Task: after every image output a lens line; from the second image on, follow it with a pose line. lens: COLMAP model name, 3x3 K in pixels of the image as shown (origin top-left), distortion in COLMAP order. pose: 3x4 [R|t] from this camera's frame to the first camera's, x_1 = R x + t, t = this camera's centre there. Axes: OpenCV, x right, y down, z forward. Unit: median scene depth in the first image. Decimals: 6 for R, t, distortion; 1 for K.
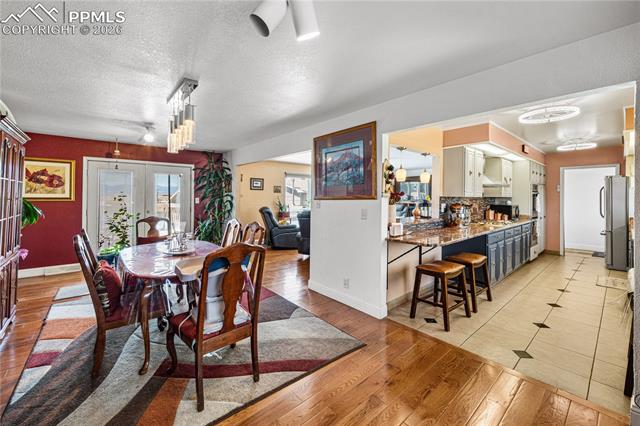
lens RADIAL K [[273.9, 0, 304.8], [0, 273.9, 194.0], [0, 0, 1]] dist [0.001248, -0.000015]
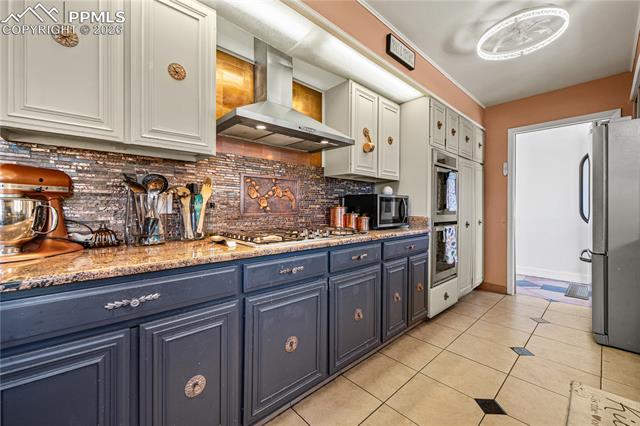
lens RADIAL K [[259.0, 0, 317.6], [0, 259.0, 209.5], [0, 0, 1]] dist [0.001555, 0.000083]
pose [[0.999635, -0.003251, 0.026810, 0.663296], [0.002887, 0.999903, 0.013611, 0.061078], [-0.026851, -0.013528, 0.999548, 0.612273]]
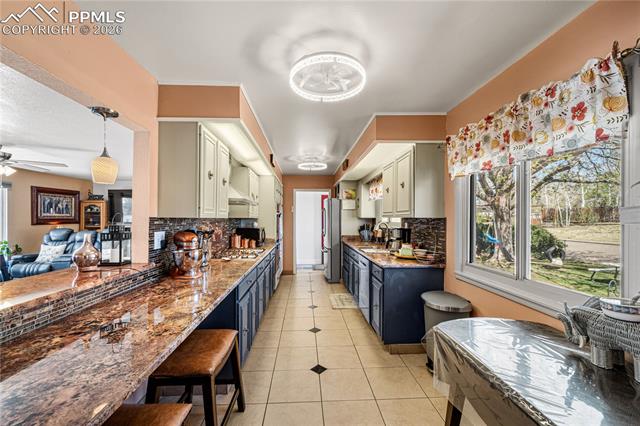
lens RADIAL K [[262.7, 0, 320.7], [0, 262.7, 216.8], [0, 0, 1]] dist [0.000275, -0.000037]
pose [[0.601262, -0.002078, 0.799049, 0.248840], [-0.001788, 0.999991, 0.003945, 0.004749], [-0.799050, -0.003801, 0.601252, 0.396450]]
